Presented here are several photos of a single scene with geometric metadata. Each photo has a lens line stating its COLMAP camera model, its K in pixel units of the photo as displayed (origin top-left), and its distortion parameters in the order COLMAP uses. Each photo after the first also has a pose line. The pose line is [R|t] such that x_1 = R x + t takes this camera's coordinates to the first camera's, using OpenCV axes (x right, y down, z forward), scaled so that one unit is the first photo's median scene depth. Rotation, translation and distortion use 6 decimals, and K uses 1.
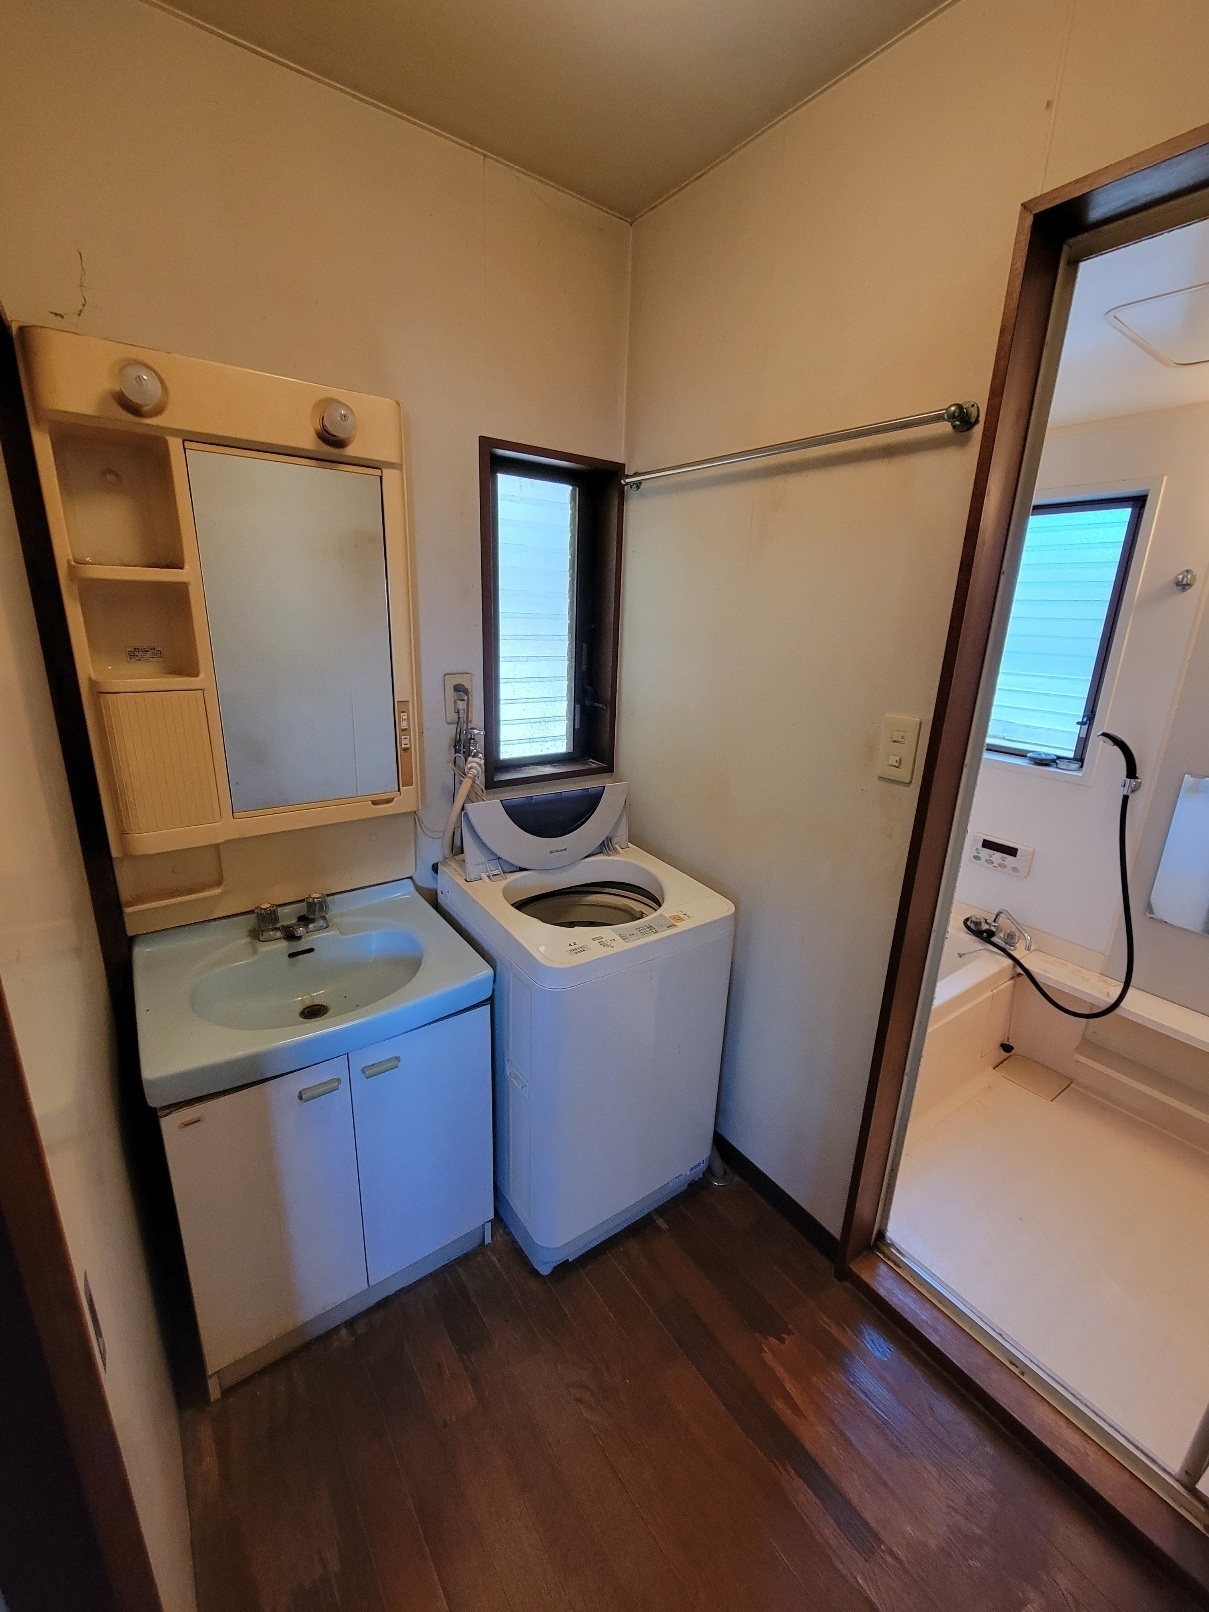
lens RADIAL K [[656.5, 0, 602.0], [0, 656.5, 807.5], [0, 0, 1]] dist [-0.002018, -0.000787]
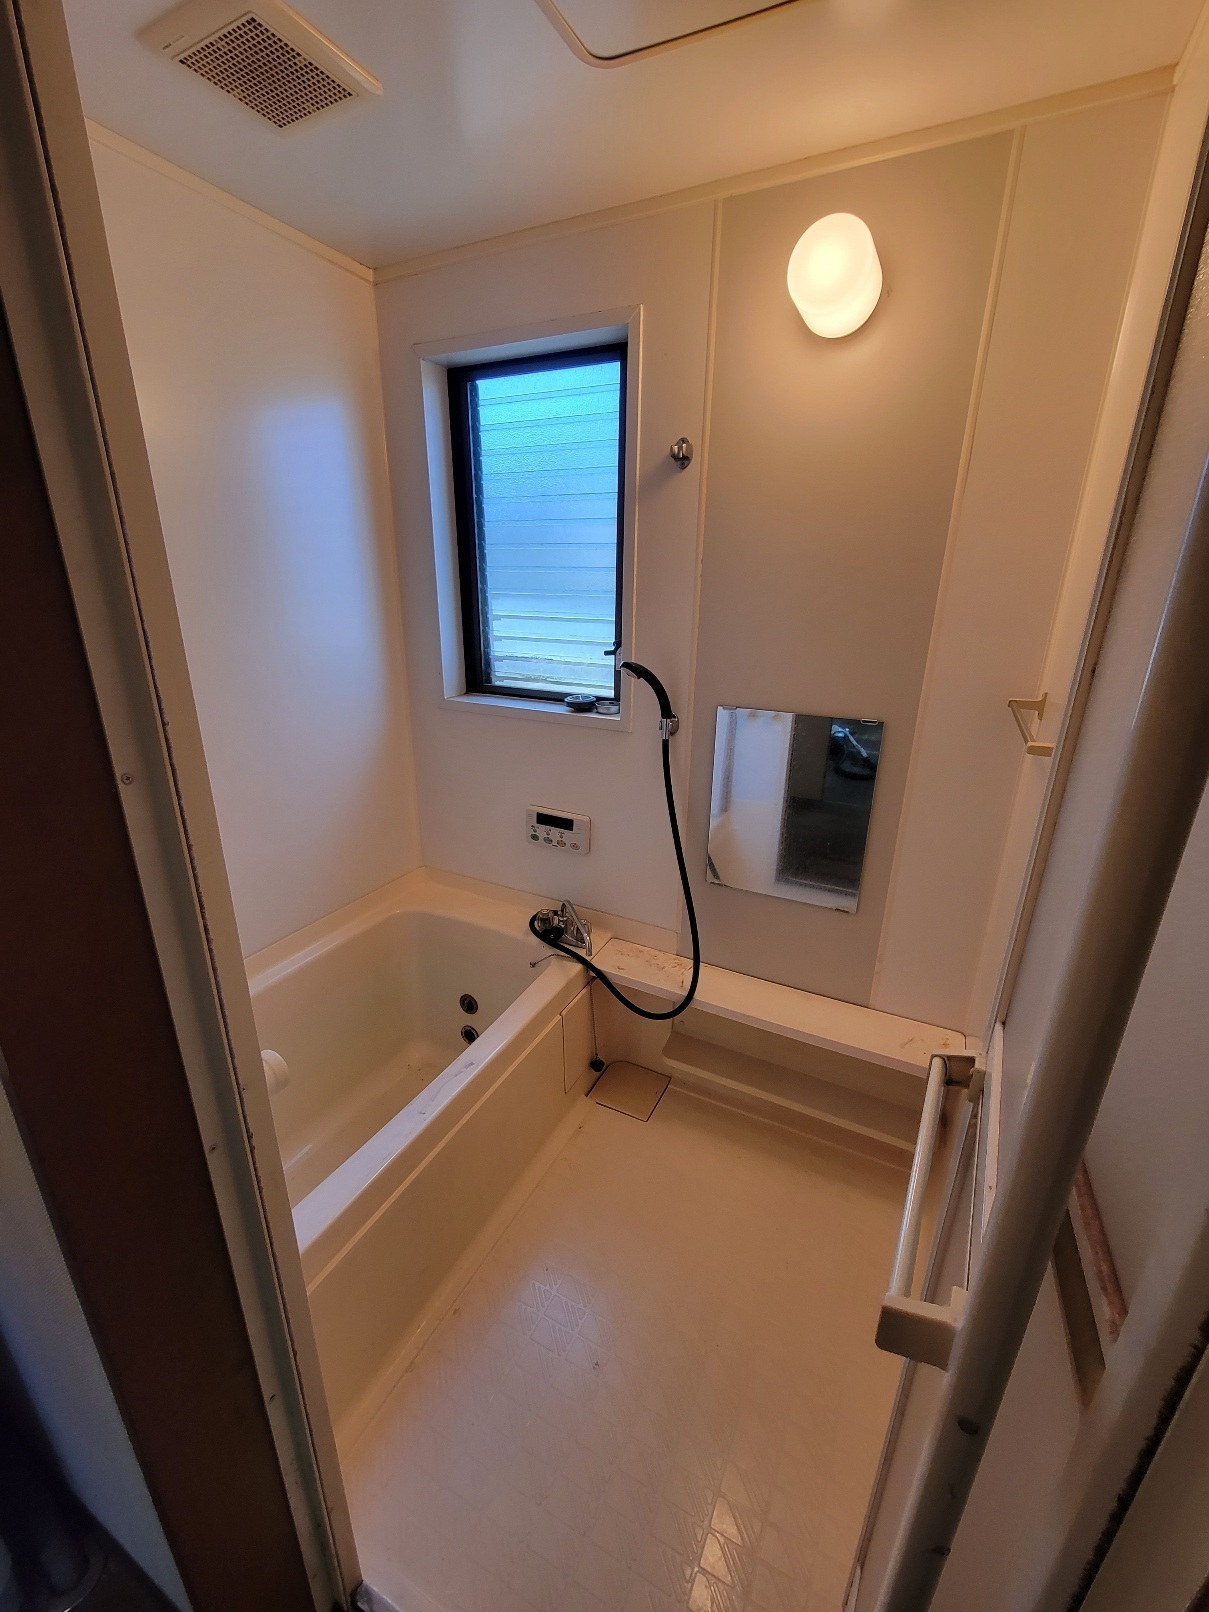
lens RADIAL K [[656.5, 0, 602.4], [0, 656.5, 806.4], [0, 0, 1]] dist [-0.002018, -0.000787]
pose [[0.883789, -0.168734, 0.436401, 0.337354], [0.143795, 0.985521, 0.089840, -0.019535], [-0.445241, -0.016648, 0.895256, 0.291516]]
